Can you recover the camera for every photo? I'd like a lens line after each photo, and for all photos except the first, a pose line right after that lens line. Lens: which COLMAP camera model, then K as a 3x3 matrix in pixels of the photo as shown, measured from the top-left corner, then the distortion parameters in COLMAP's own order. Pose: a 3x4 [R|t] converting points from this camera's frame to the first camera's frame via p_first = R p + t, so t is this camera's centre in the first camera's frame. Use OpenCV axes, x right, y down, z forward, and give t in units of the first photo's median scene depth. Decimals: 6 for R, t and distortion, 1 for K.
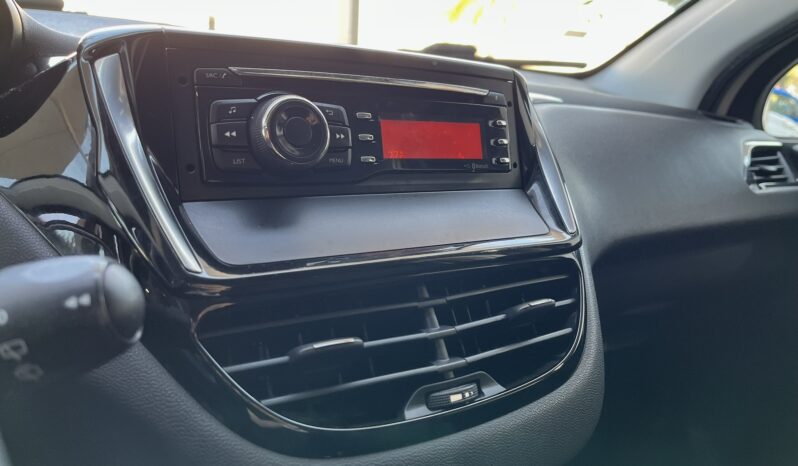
lens RADIAL K [[600.6, 0, 400.1], [0, 600.6, 251.4], [0, 0, 1]] dist [0.028158, -0.008609]
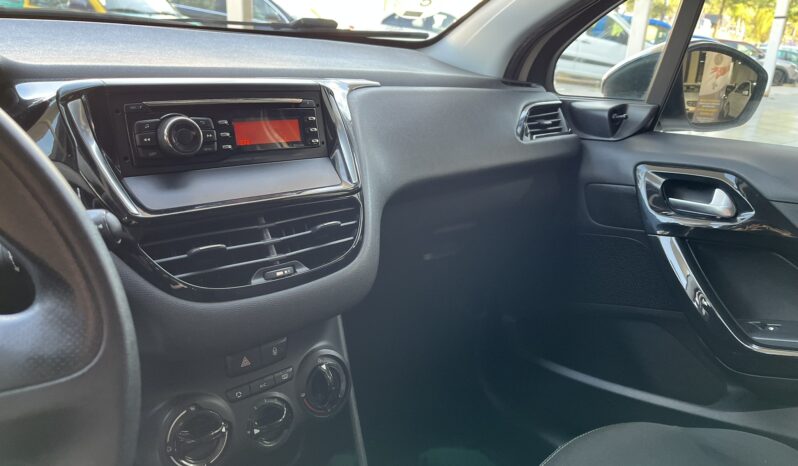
lens RADIAL K [[600.6, 0, 400.1], [0, 600.6, 251.4], [0, 0, 1]] dist [0.028158, -0.008609]
pose [[0.989797, -0.049774, 0.133506, 0.205215], [0.034511, 0.992847, 0.114296, -0.033675], [-0.138240, -0.108522, 0.984435, -0.886573]]
